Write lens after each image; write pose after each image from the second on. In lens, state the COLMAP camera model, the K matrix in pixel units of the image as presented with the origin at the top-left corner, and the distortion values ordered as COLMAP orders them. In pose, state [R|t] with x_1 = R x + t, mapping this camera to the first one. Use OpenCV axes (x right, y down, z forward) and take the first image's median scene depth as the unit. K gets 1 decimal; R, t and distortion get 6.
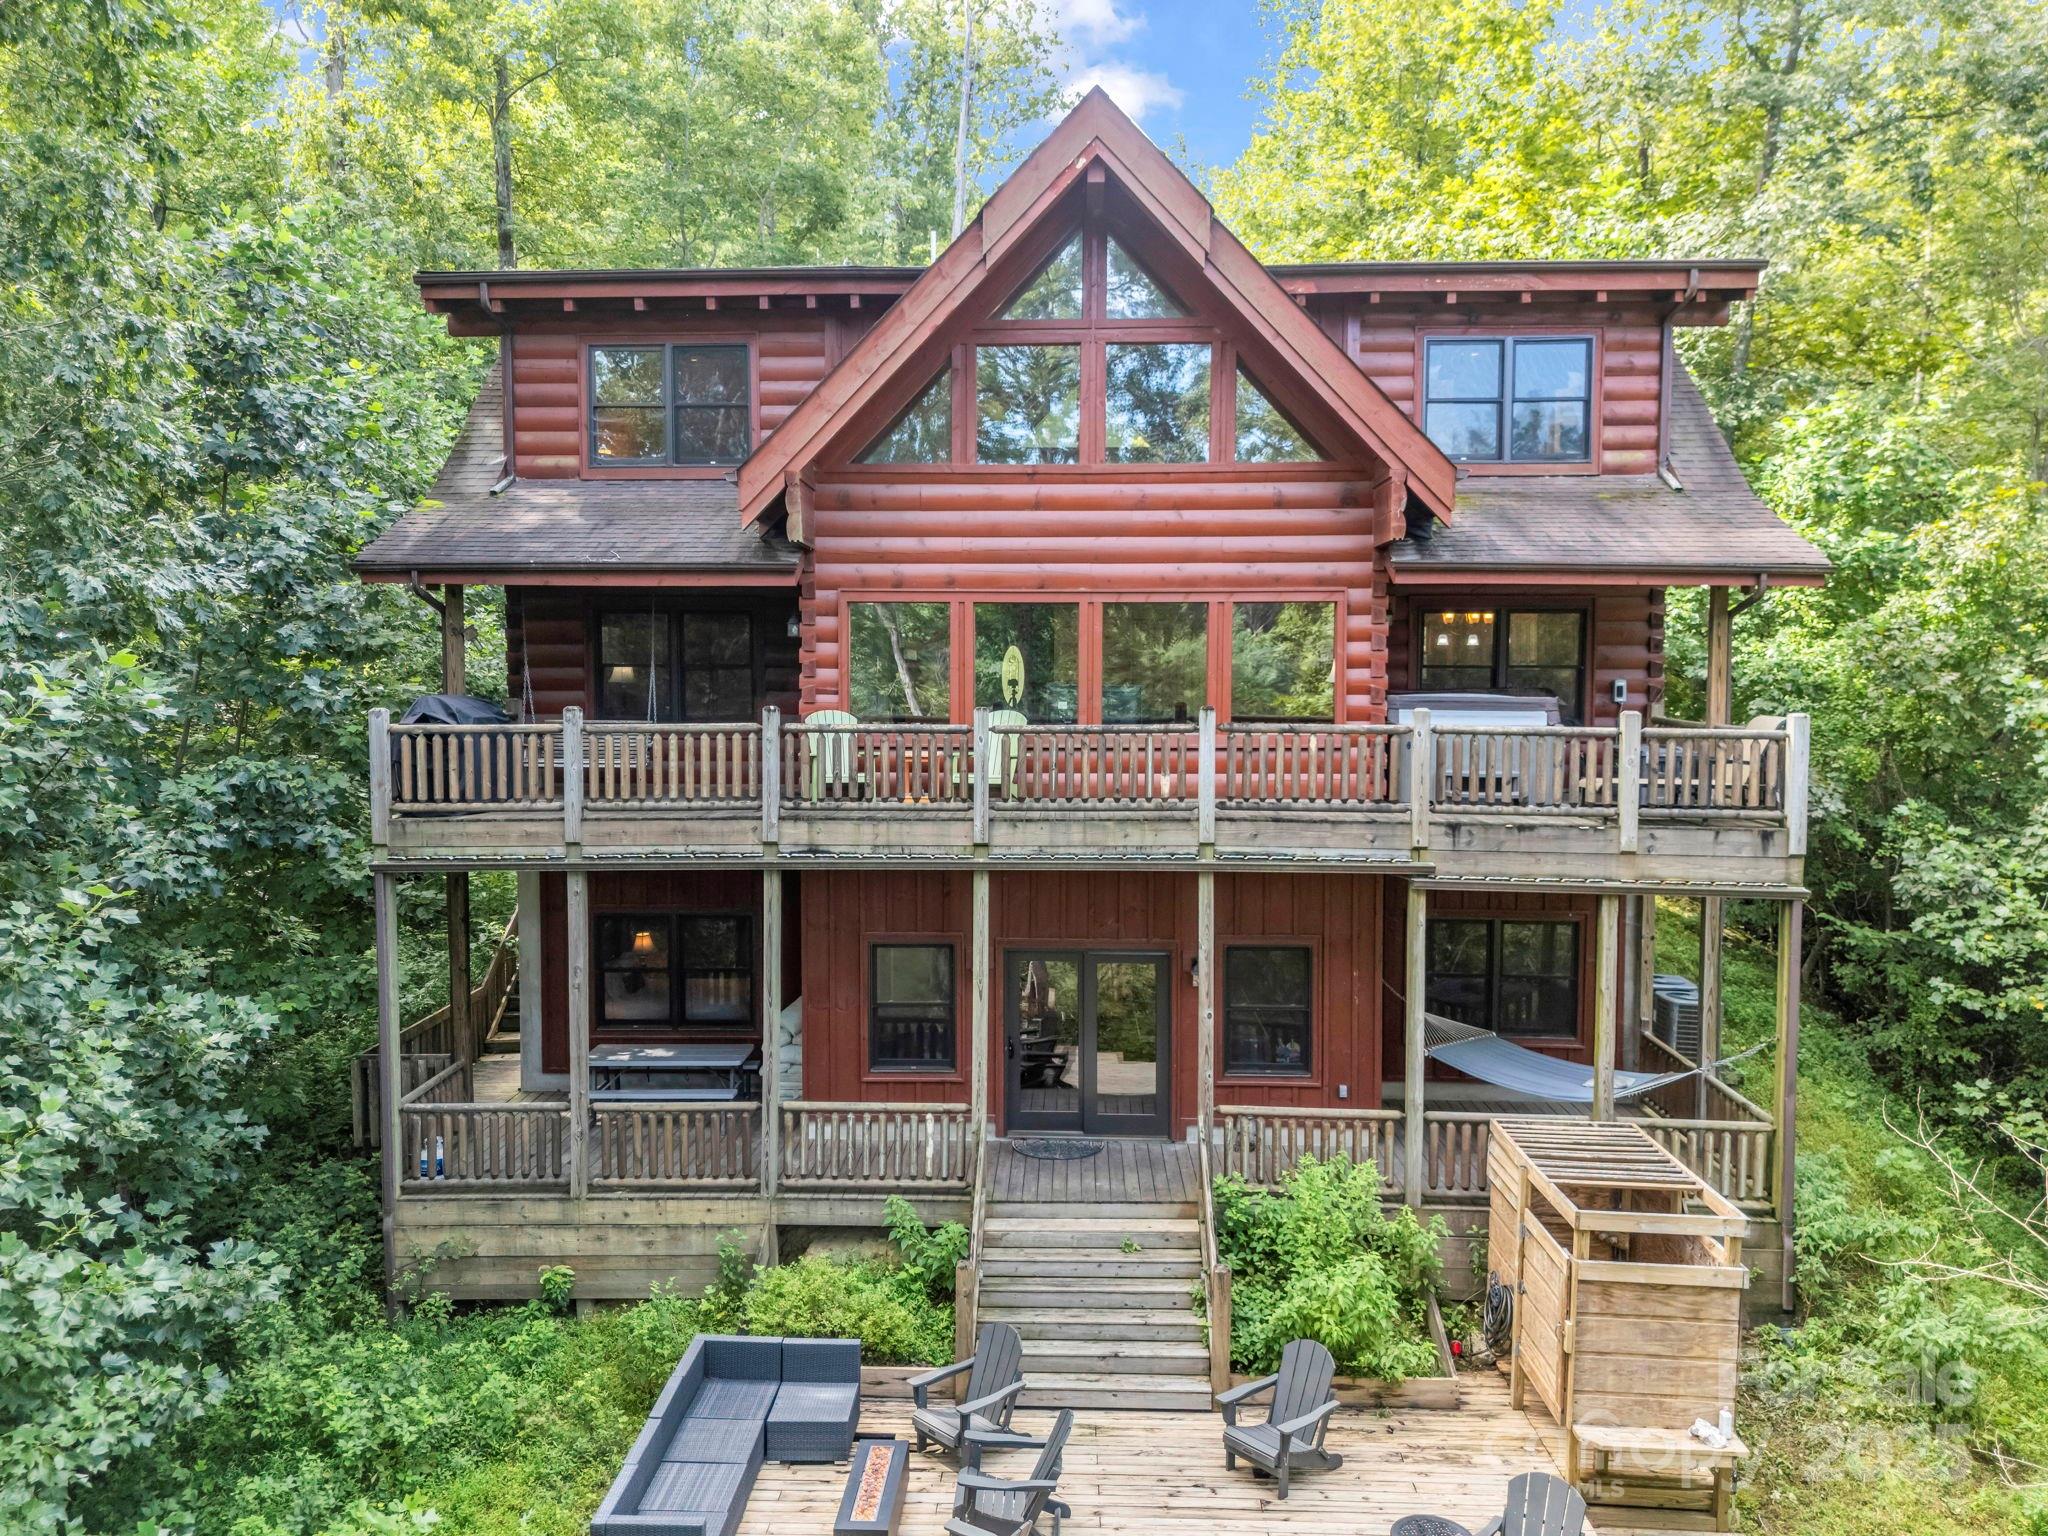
lens RADIAL K [[1485.8, 0, 1016.6], [0, 1485.8, 766.5], [0, 0, 1]] dist [0.057007, -0.049602]
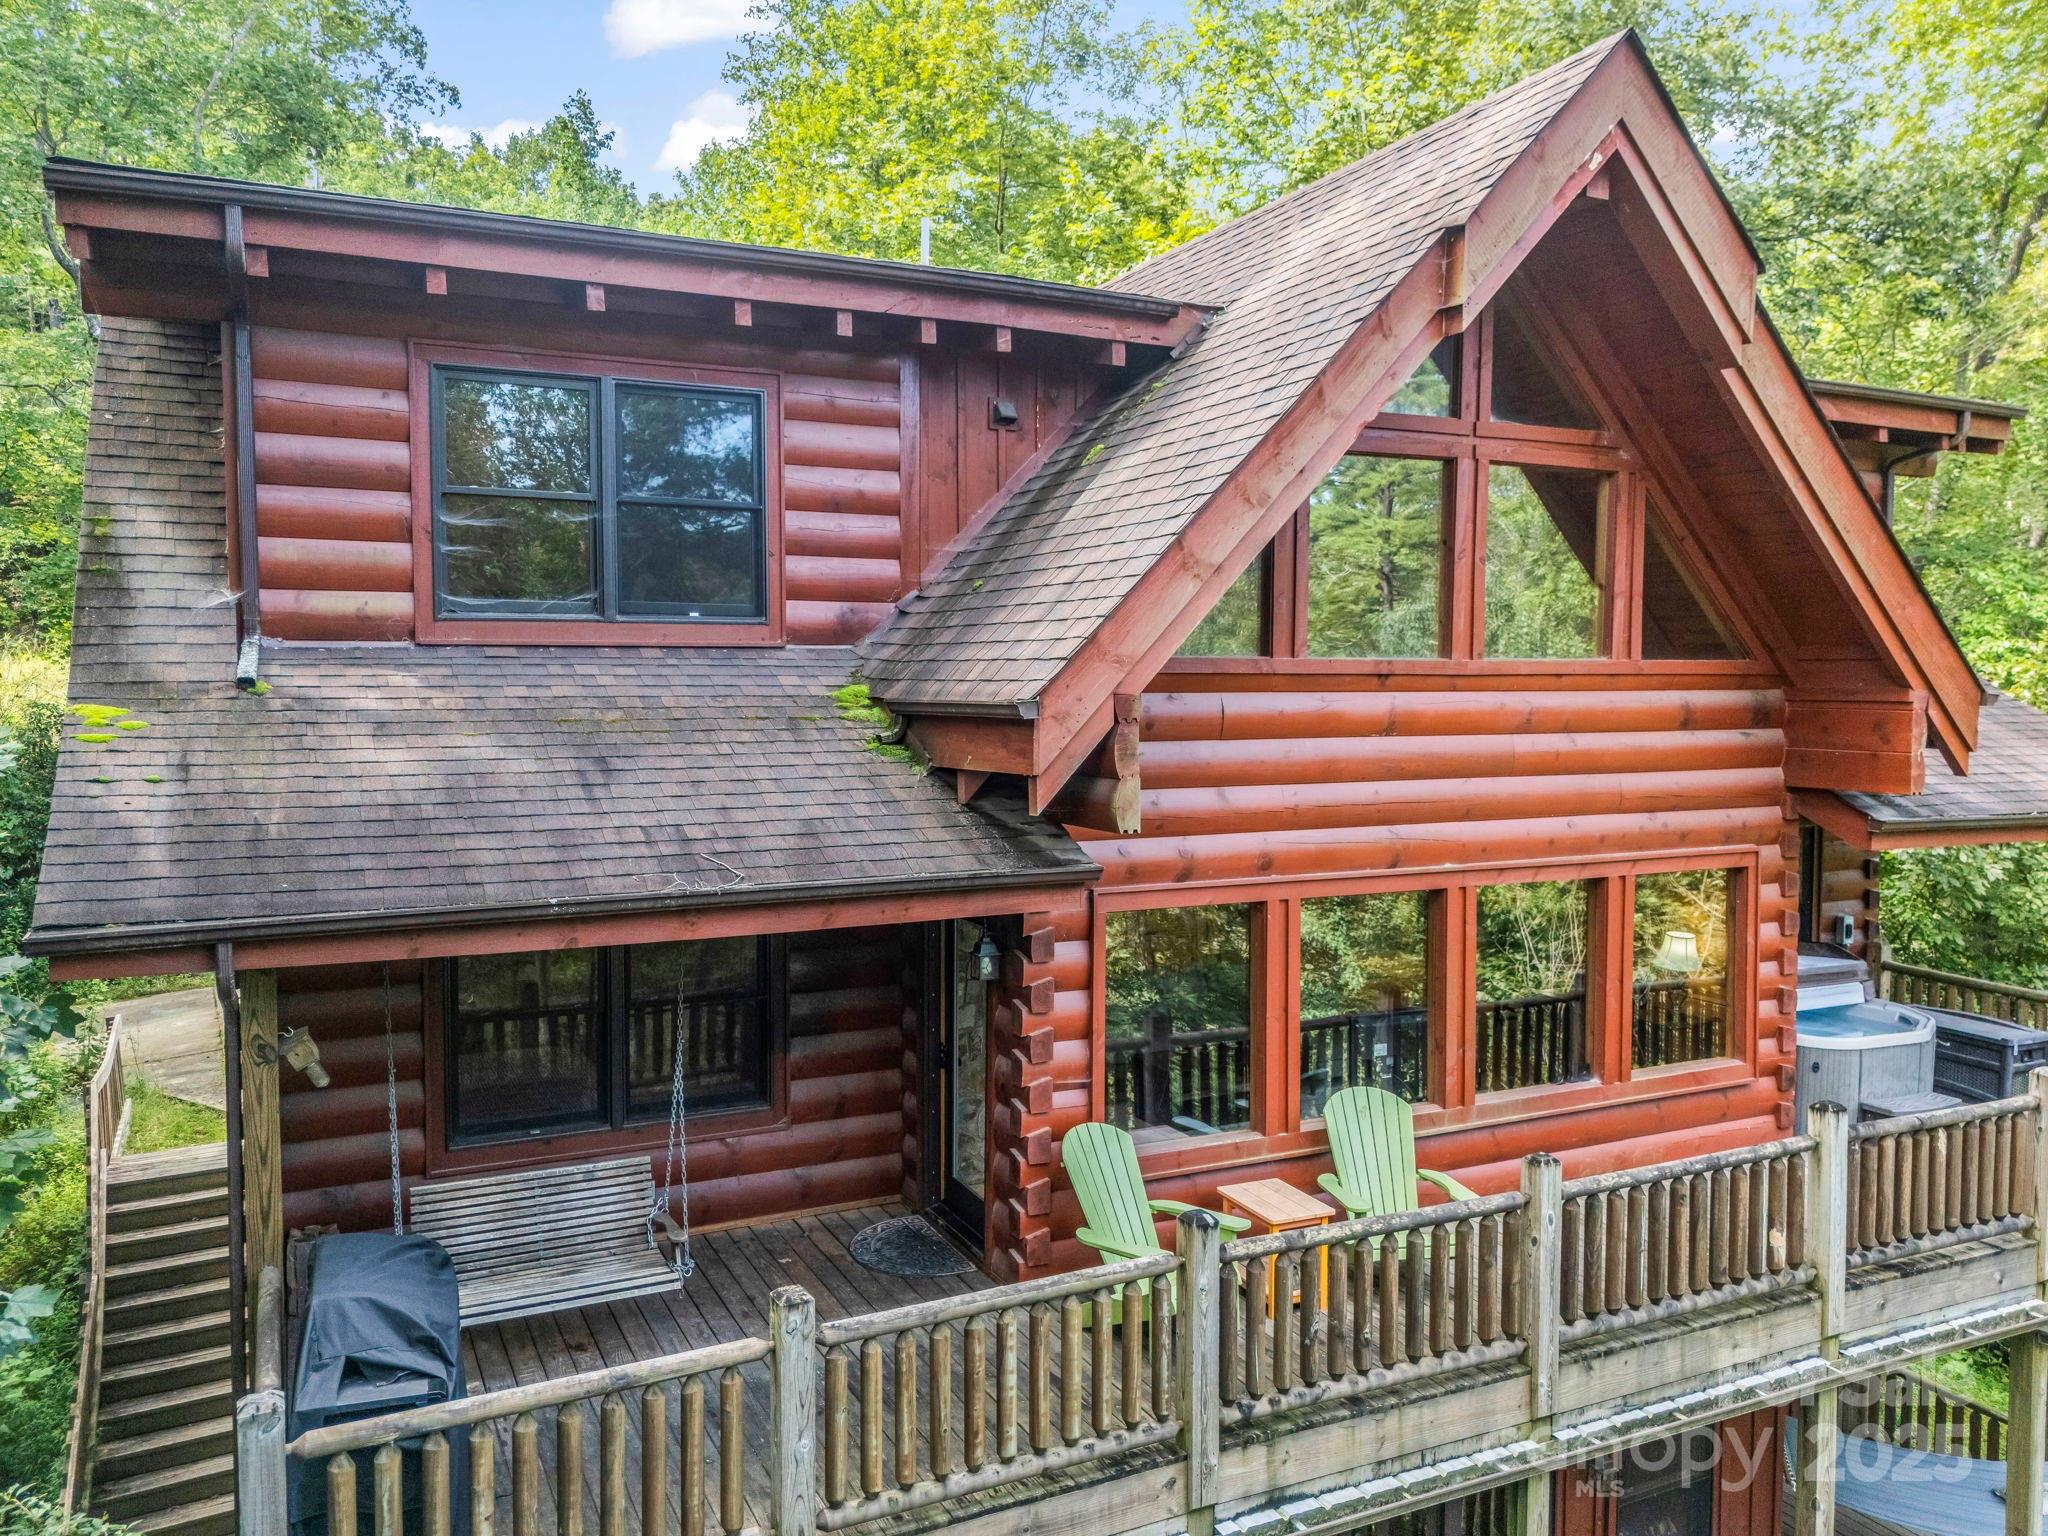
lens RADIAL K [[1485.8, 0, 1016.6], [0, 1485.8, 766.5], [0, 0, 1]] dist [0.057007, -0.049602]
pose [[0.881441, -0.027306, 0.471504, -0.371215], [0.033271, 0.999437, -0.004318, -0.153441], [-0.471120, 0.019494, 0.881854, 0.520897]]
